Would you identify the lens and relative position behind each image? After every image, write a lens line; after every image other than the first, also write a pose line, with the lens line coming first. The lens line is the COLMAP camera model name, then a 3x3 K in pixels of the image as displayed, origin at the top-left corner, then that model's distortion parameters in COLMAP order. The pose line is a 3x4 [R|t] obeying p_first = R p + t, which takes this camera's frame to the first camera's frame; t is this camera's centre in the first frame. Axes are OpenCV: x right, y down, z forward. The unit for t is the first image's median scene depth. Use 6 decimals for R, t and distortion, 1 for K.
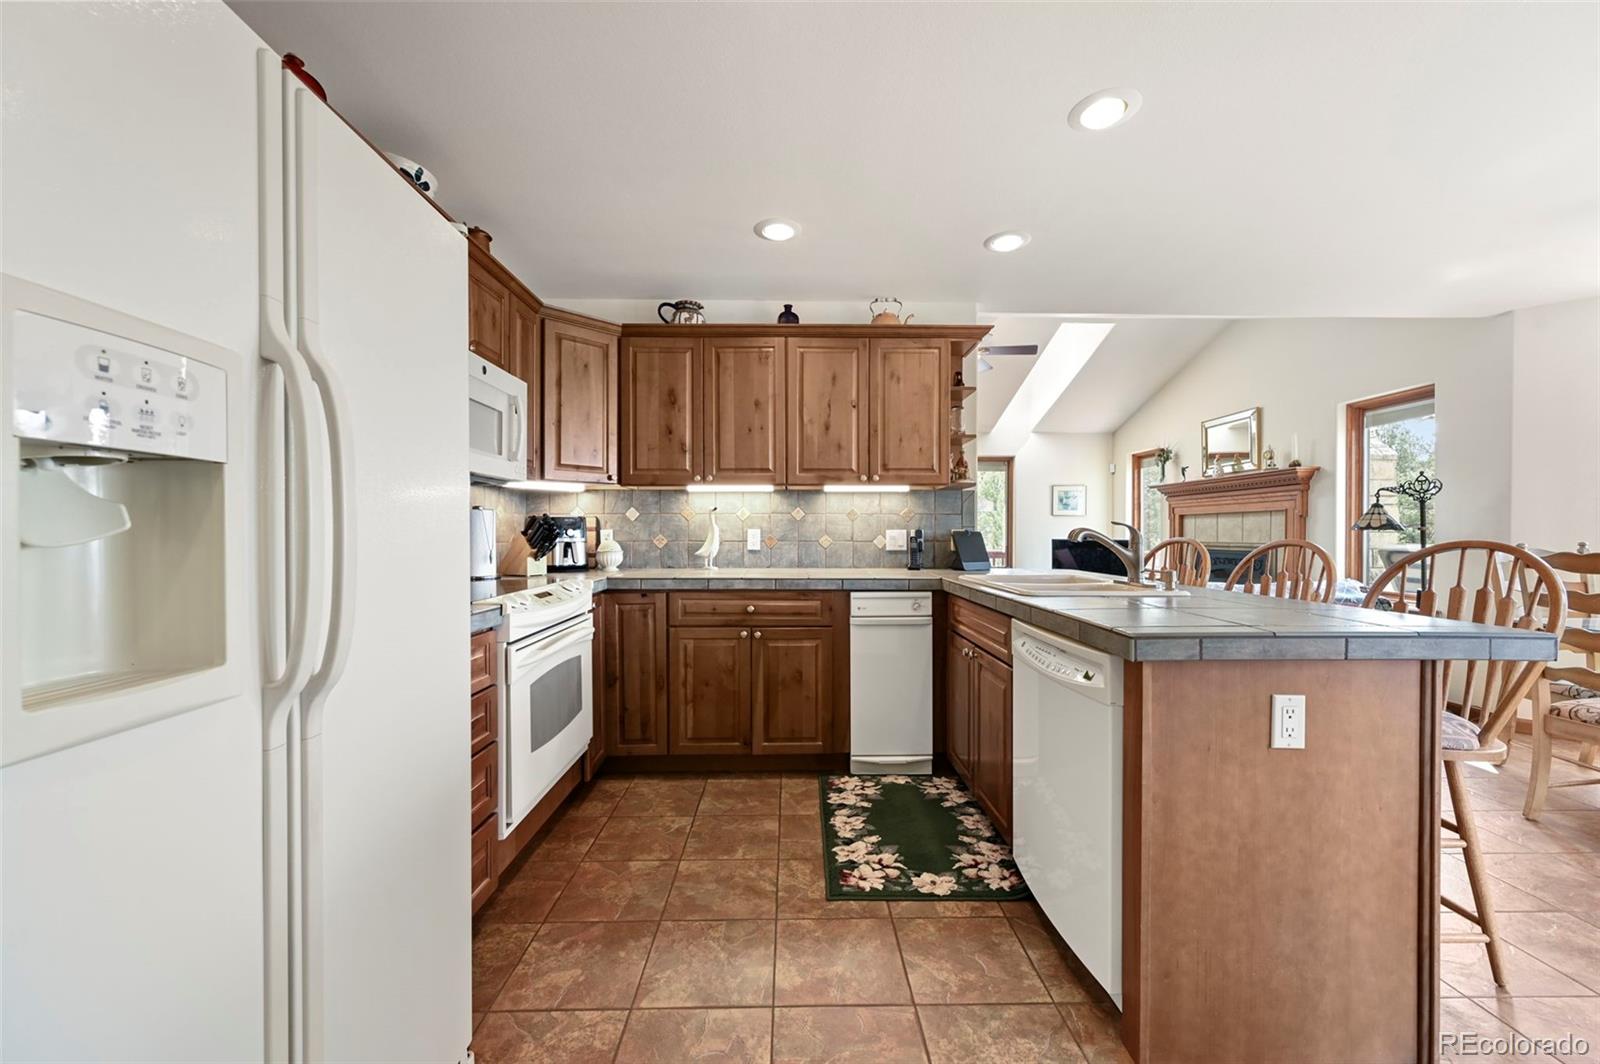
lens RADIAL K [[630.8, 0, 797.6], [0, 630.8, 536.4], [0, 0, 1]] dist [-0.002266, -0.000037]
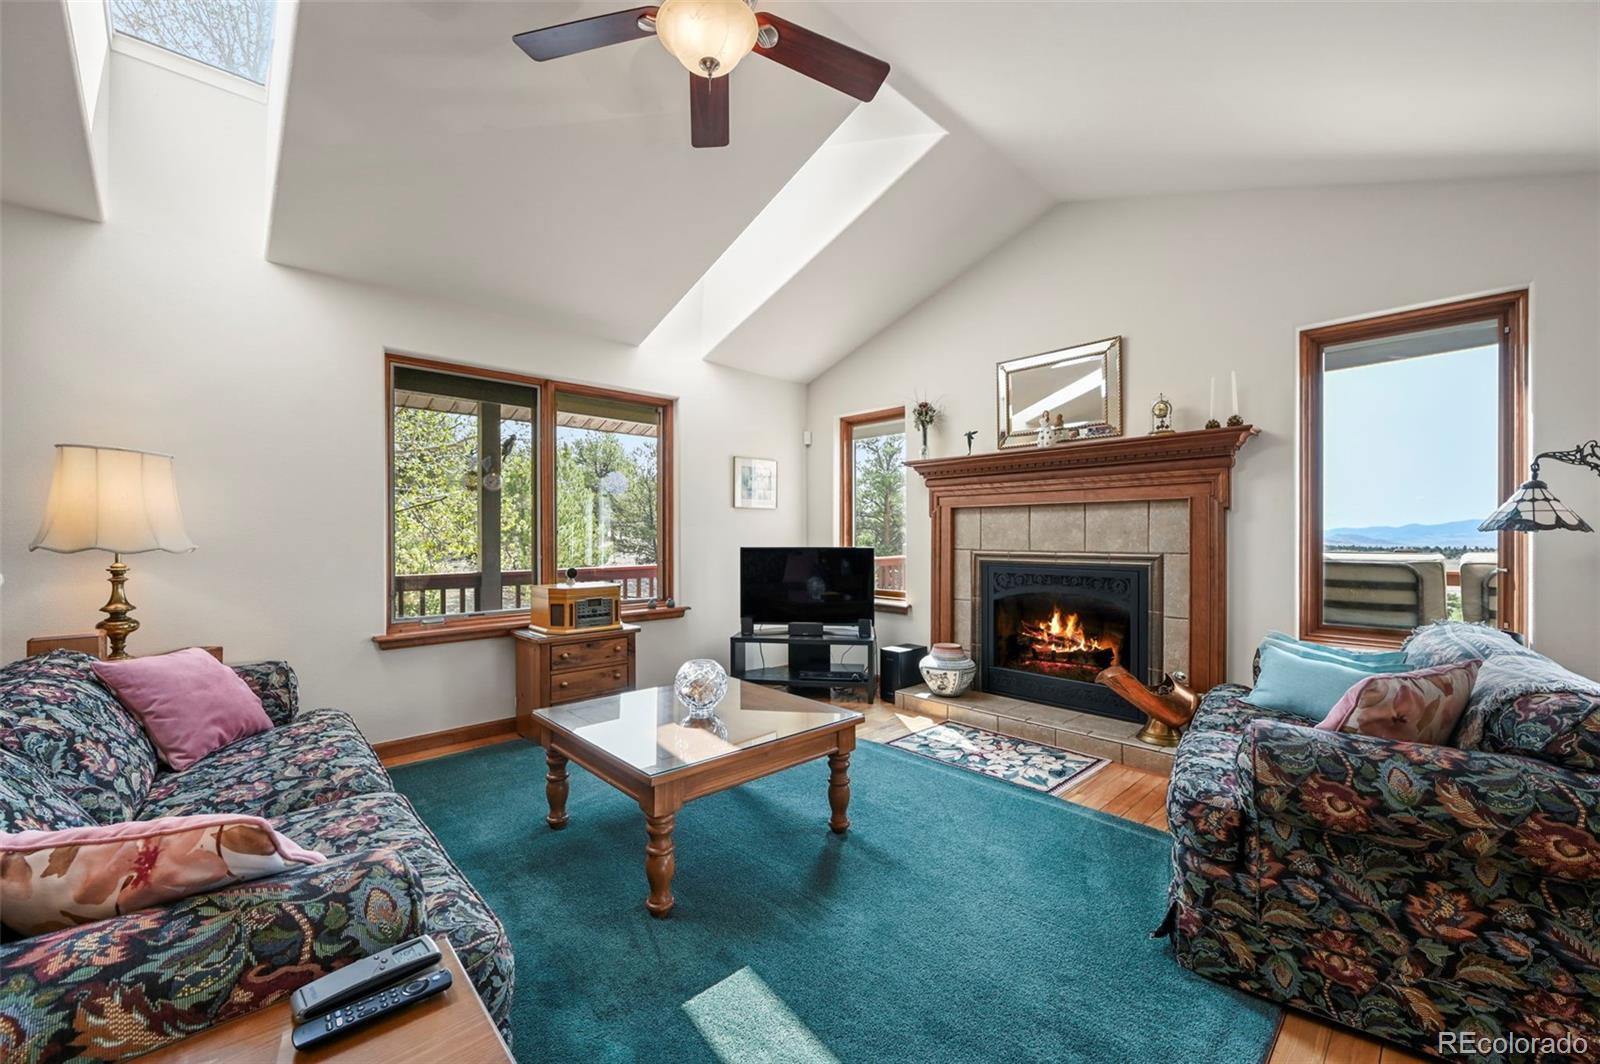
lens RADIAL K [[630.8, 0, 801.9], [0, 630.8, 537.0], [0, 0, 1]] dist [-0.002266, -0.000037]
pose [[0.734841, -0.002614, 0.678234, 0.066240], [0.005027, 0.999986, -0.001593, -0.004883], [-0.678221, 0.004580, 0.734844, 0.693192]]
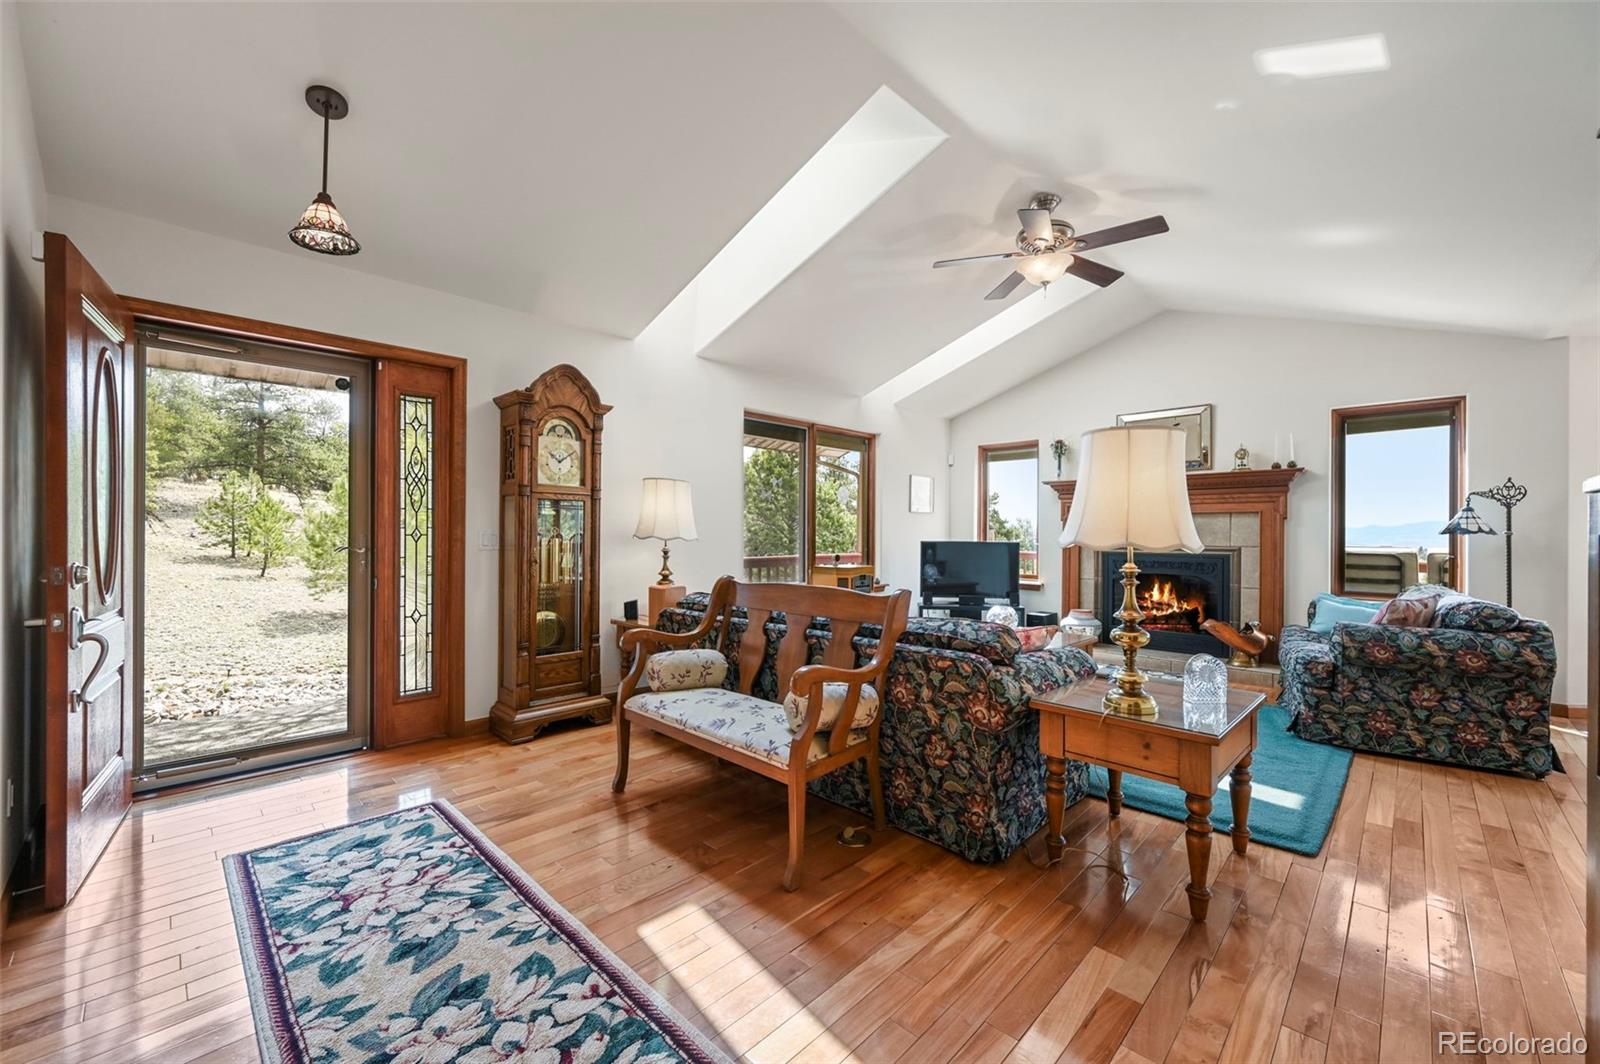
lens RADIAL K [[630.8, 0, 804.0], [0, 630.8, 531.2], [0, 0, 1]] dist [-0.002266, -0.000037]
pose [[0.709289, 0.005439, 0.704896, -0.345464], [-0.002928, 0.999984, -0.004770, -0.005048], [-0.704911, 0.001320, 0.709294, 0.695974]]
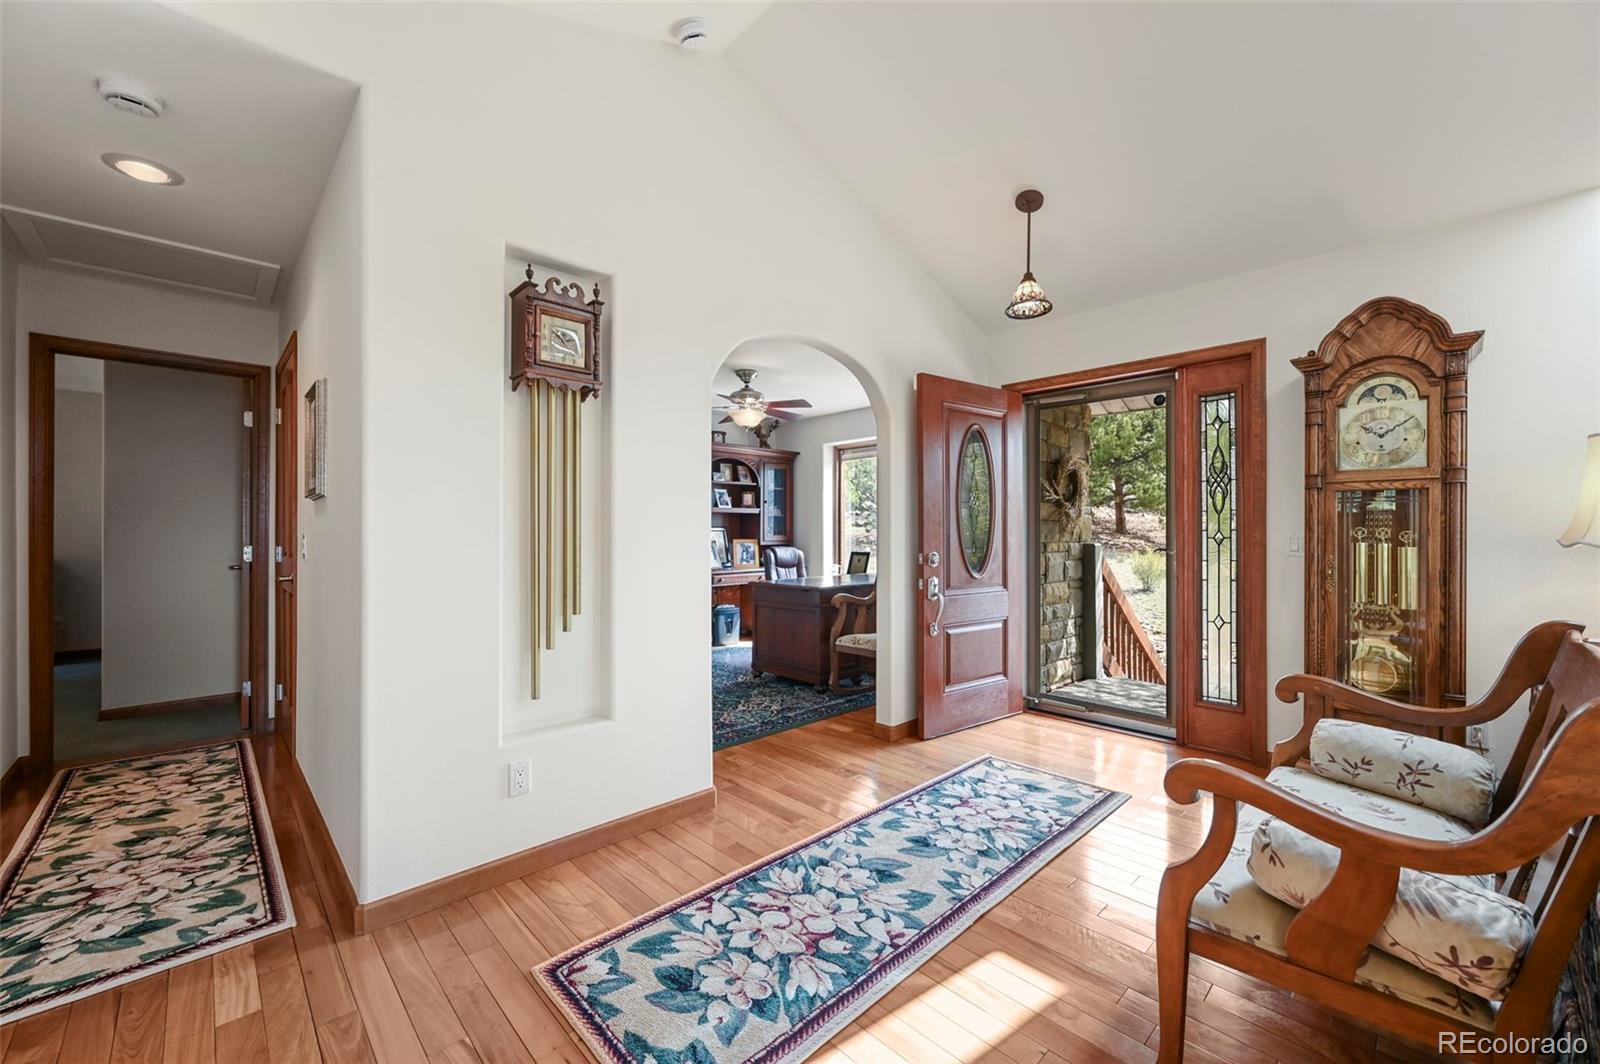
lens RADIAL K [[630.8, 0, 798.7], [0, 630.8, 534.4], [0, 0, 1]] dist [-0.002266, -0.000037]
pose [[0.678098, 0.002579, -0.734967, -0.046597], [-0.002977, 0.999995, 0.000762, -0.005721], [0.734965, 0.001672, 0.678103, 0.705356]]
